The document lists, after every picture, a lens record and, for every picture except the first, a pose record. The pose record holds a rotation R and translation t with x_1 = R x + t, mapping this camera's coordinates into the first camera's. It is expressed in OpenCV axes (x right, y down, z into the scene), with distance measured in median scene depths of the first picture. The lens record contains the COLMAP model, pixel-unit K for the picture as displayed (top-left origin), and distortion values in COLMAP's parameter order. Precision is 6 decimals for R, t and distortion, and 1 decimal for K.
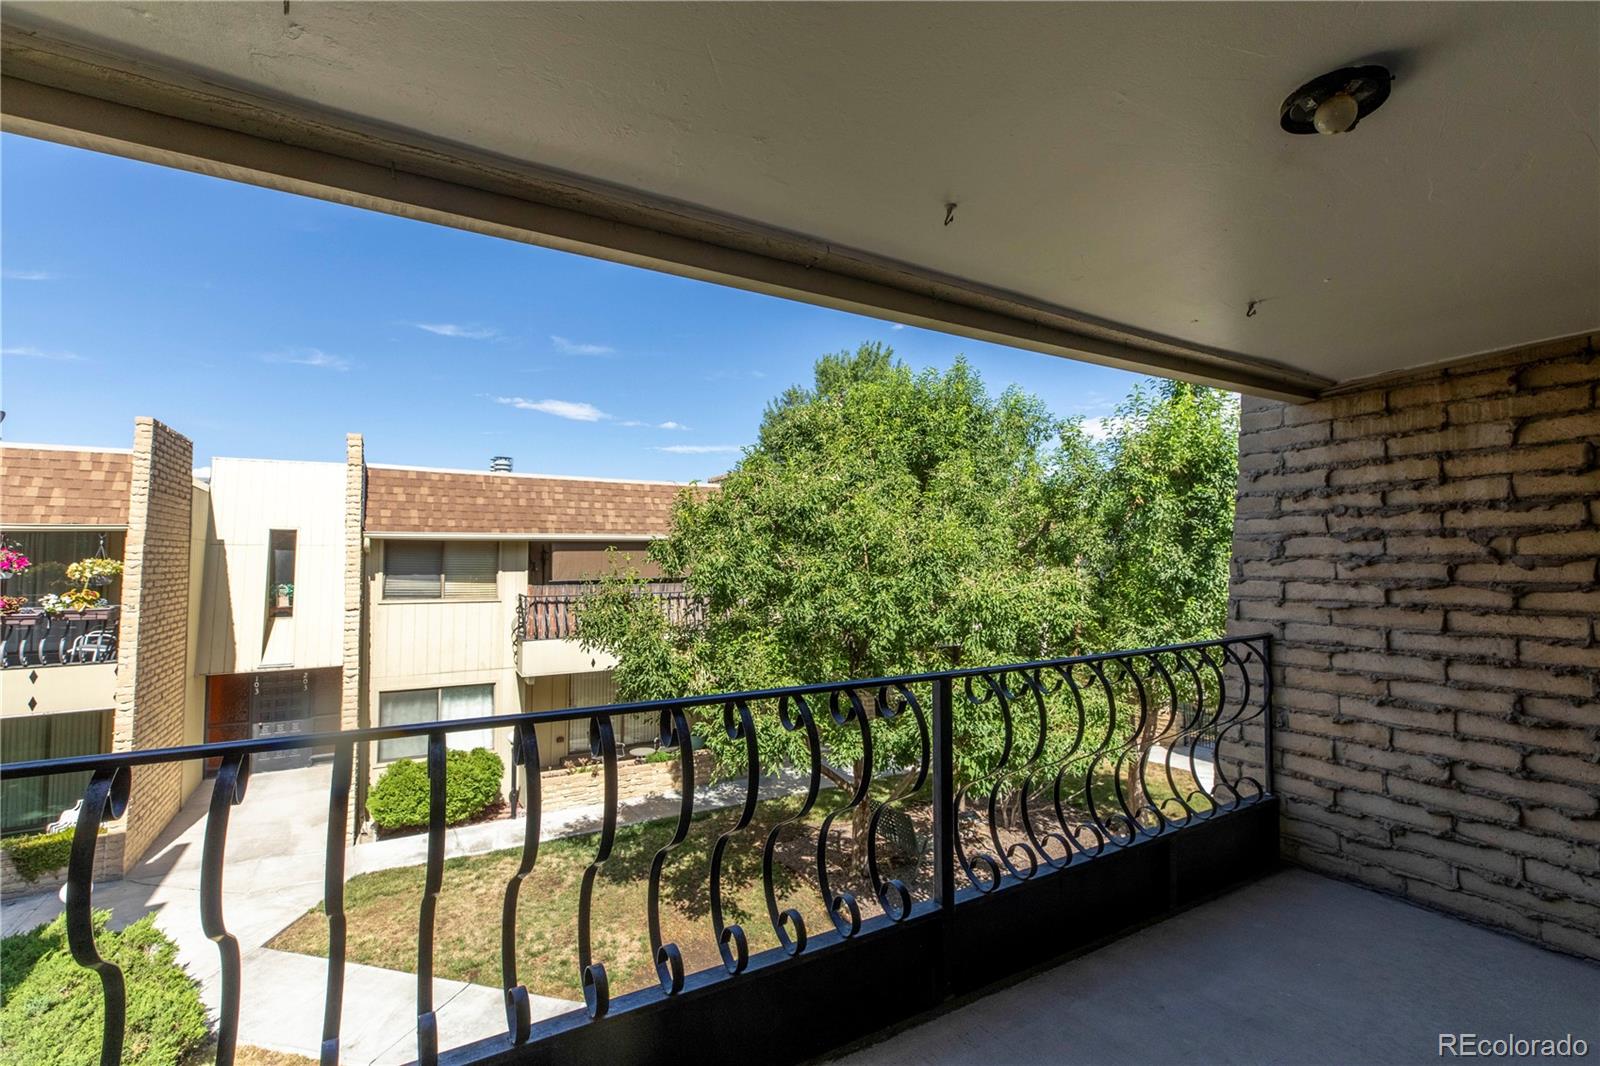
lens RADIAL K [[726.4, 0, 804.6], [0, 726.4, 528.2], [0, 0, 1]] dist [0.009042, 0.000117]
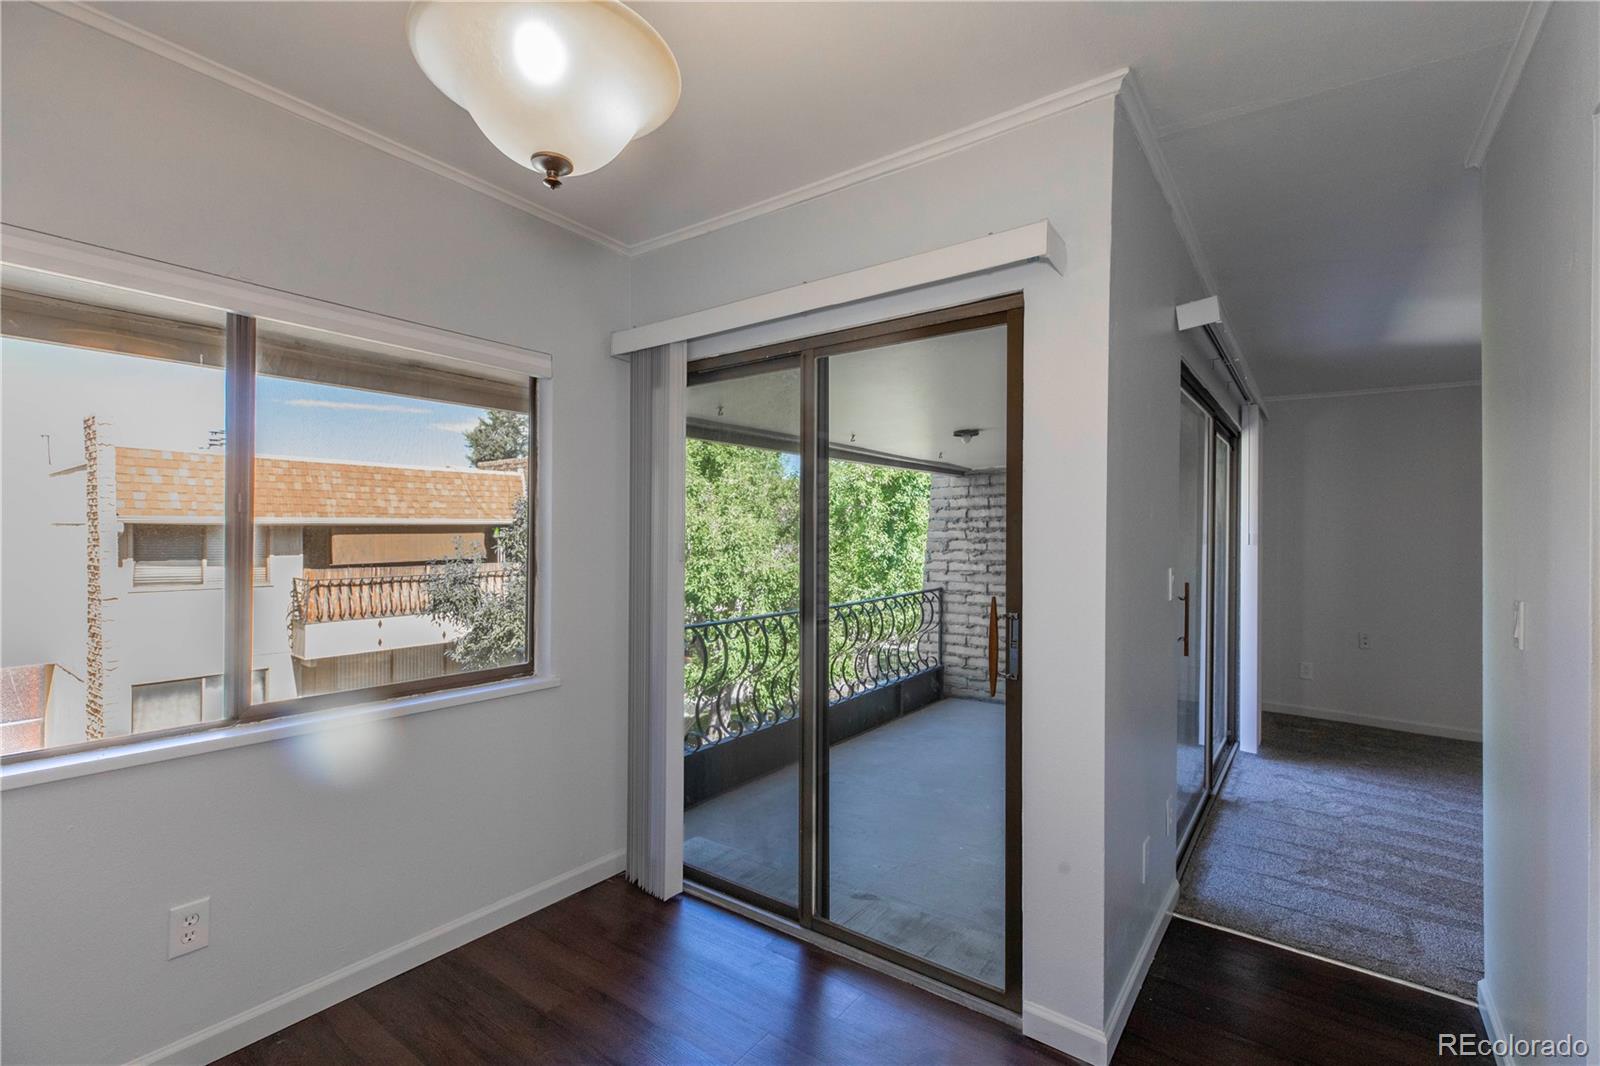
lens RADIAL K [[707.7, 0, 805.5], [0, 707.7, 528.0], [0, 0, 1]] dist [0.003398, 0.000549]
pose [[0.925156, 0.002160, 0.379580, -0.192190], [-0.015009, 0.999410, 0.030895, -0.031844], [-0.379289, -0.034280, 0.924643, -0.280767]]
